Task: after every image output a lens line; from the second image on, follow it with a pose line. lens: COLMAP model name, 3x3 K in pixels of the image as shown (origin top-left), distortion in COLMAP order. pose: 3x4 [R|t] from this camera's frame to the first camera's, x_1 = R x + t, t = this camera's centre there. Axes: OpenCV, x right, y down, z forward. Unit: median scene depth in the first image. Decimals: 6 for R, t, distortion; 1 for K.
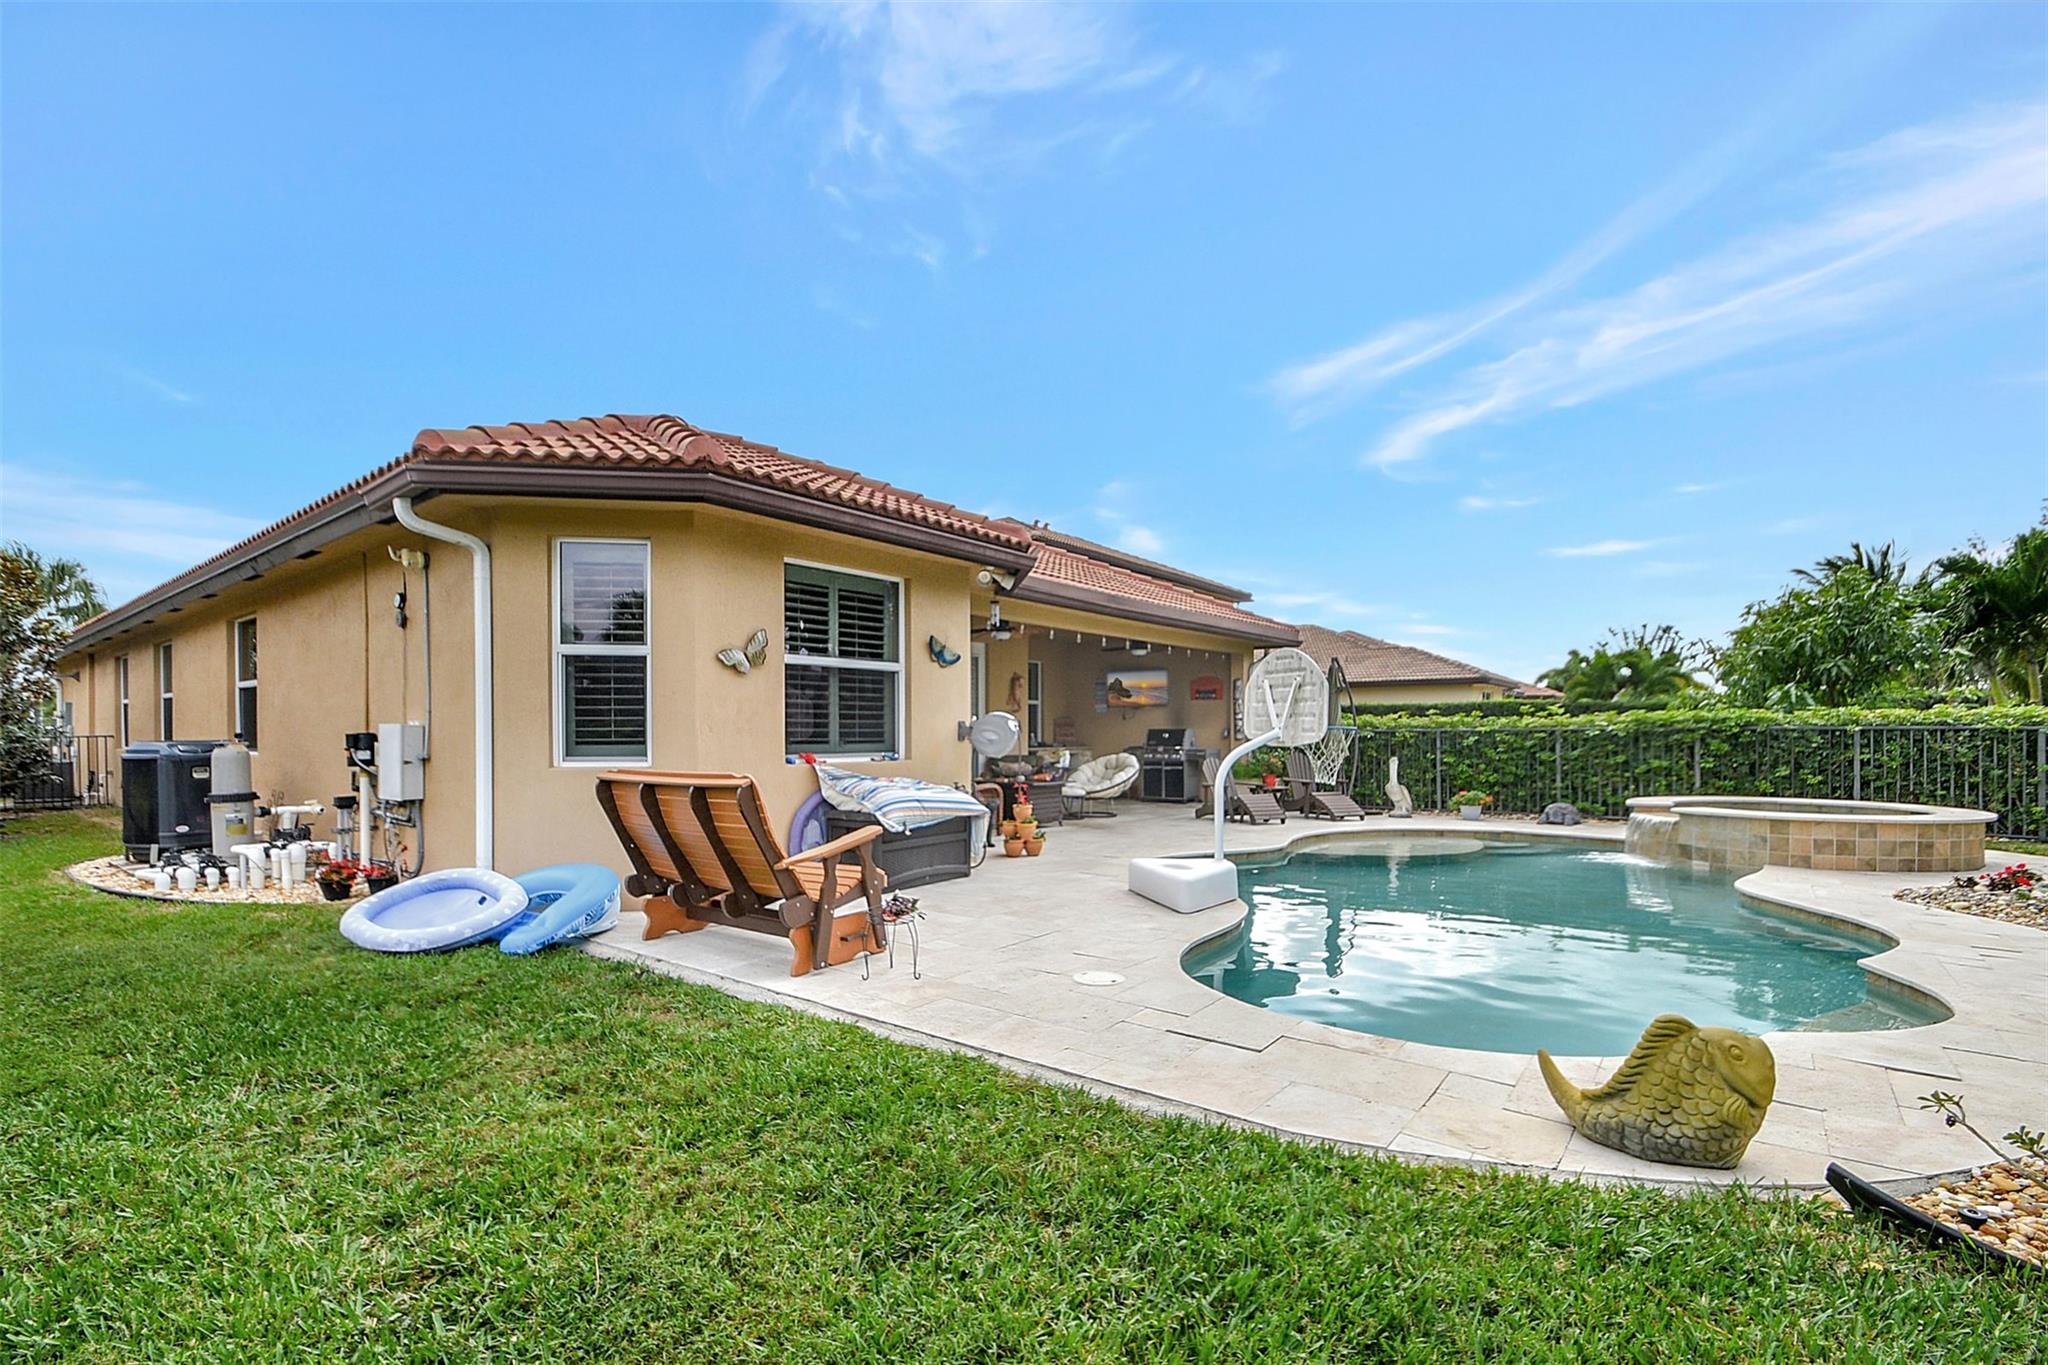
lens RADIAL K [[913.8, 0, 1003.7], [0, 913.8, 747.1], [0, 0, 1]] dist [0.000062, -0.000450]
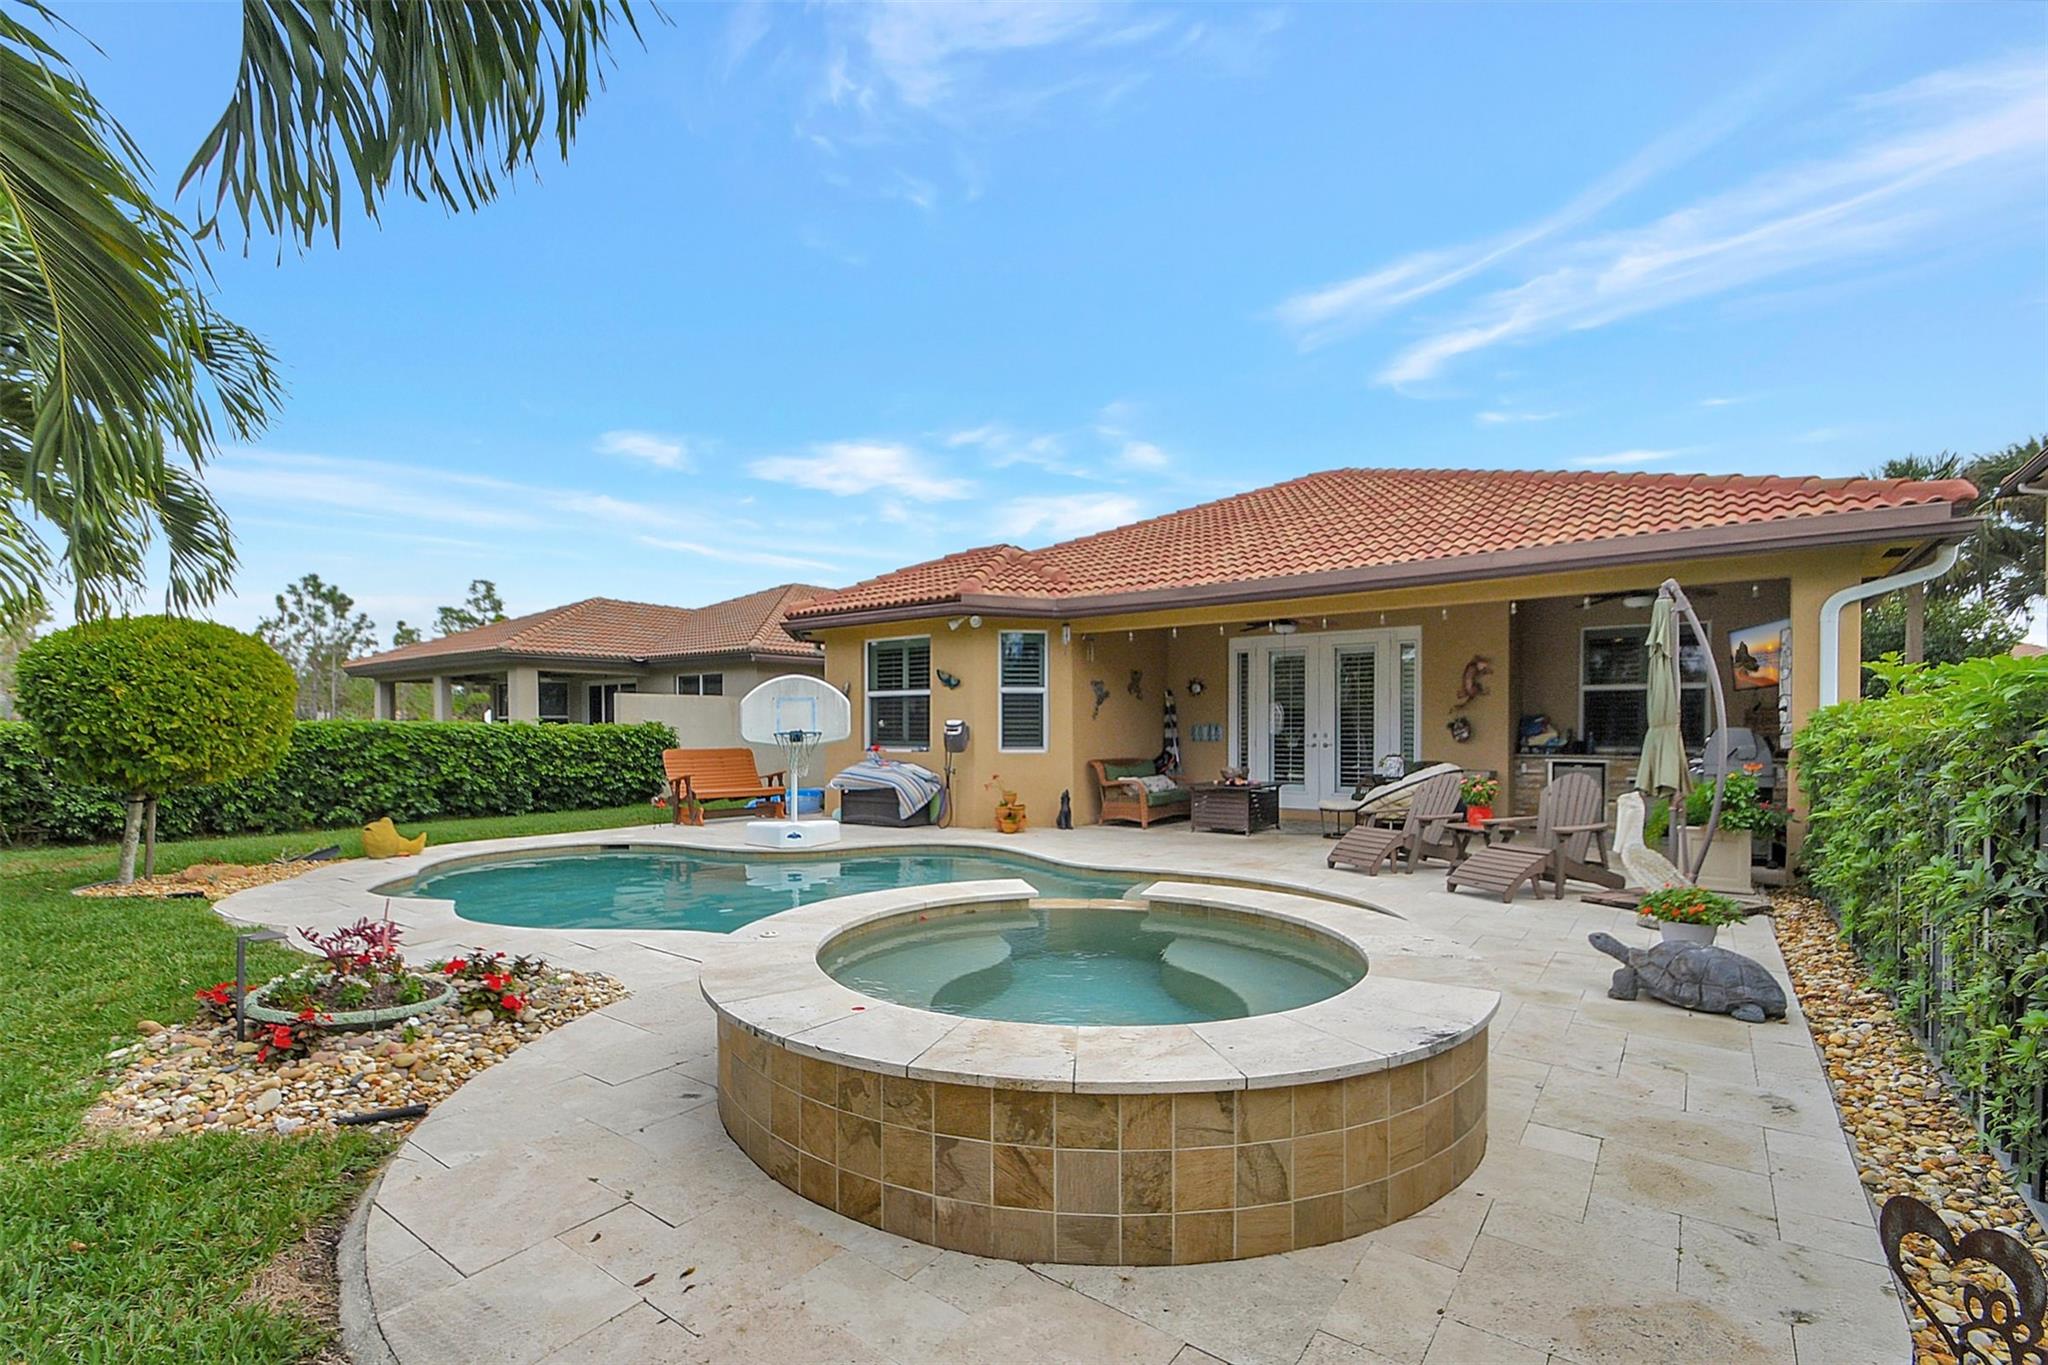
lens RADIAL K [[907.5, 0, 1007.0], [0, 907.5, 739.8], [0, 0, 1]] dist [0.013341, -0.014744]
pose [[0.017687, 0.016474, -0.999708, 0.926042], [-0.013643, 0.999775, 0.016234, -0.021139], [0.999750, 0.013352, 0.017908, 0.704748]]
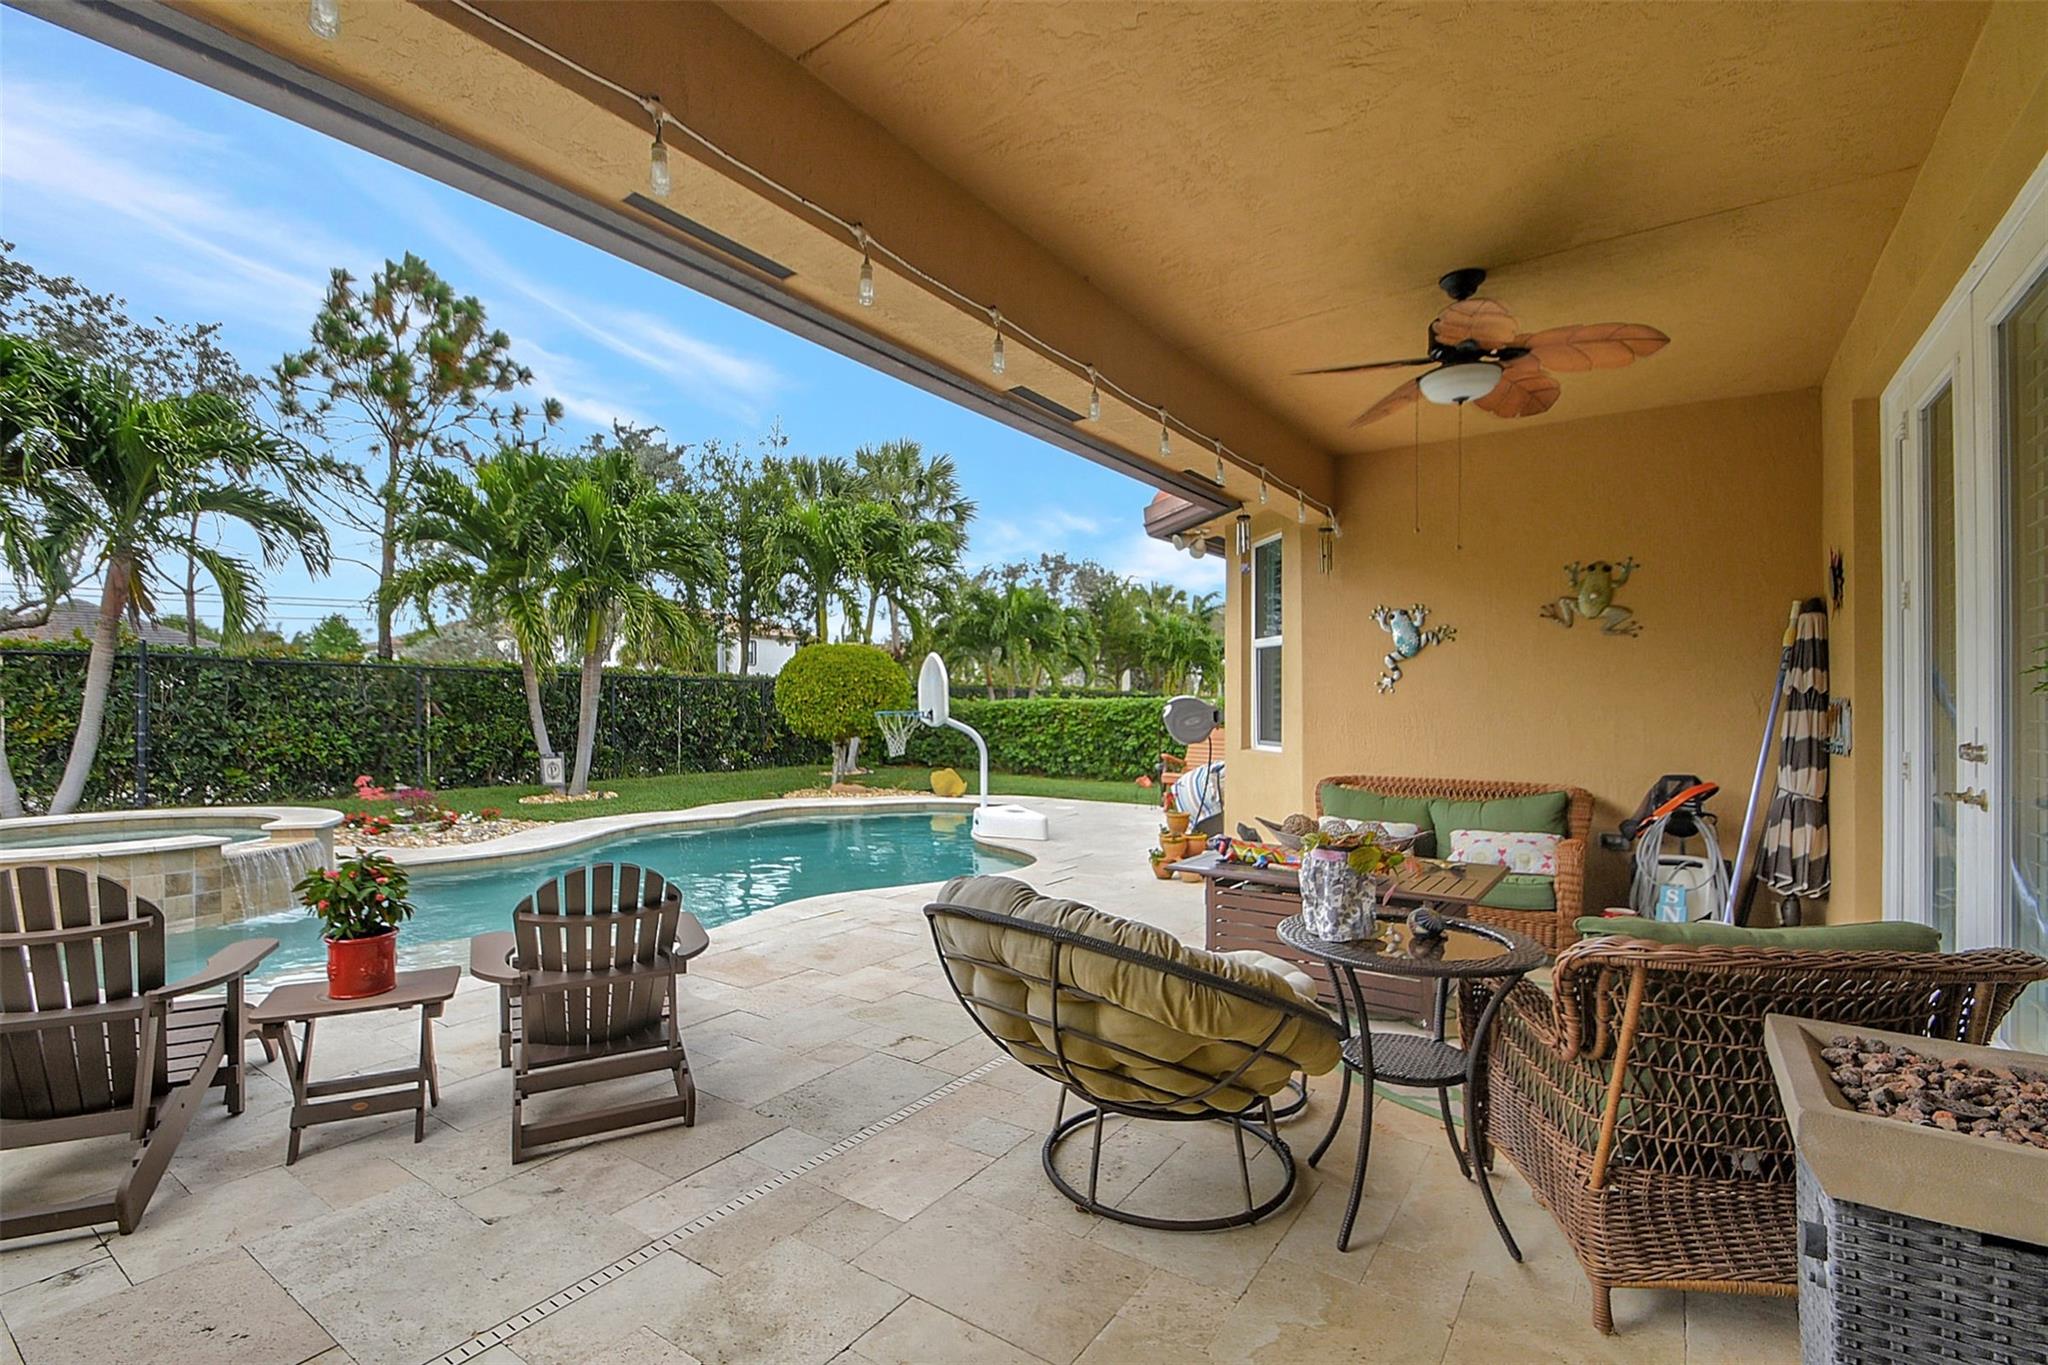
lens RADIAL K [[920.7, 0, 1011.1], [0, 920.7, 712.5], [0, 0, 1]] dist [0.018814, -0.022338]
pose [[-0.998194, 0.005535, -0.059814, 0.151262], [0.003961, 0.999644, 0.026400, -0.029778], [0.059938, 0.026115, -0.997860, 1.274530]]
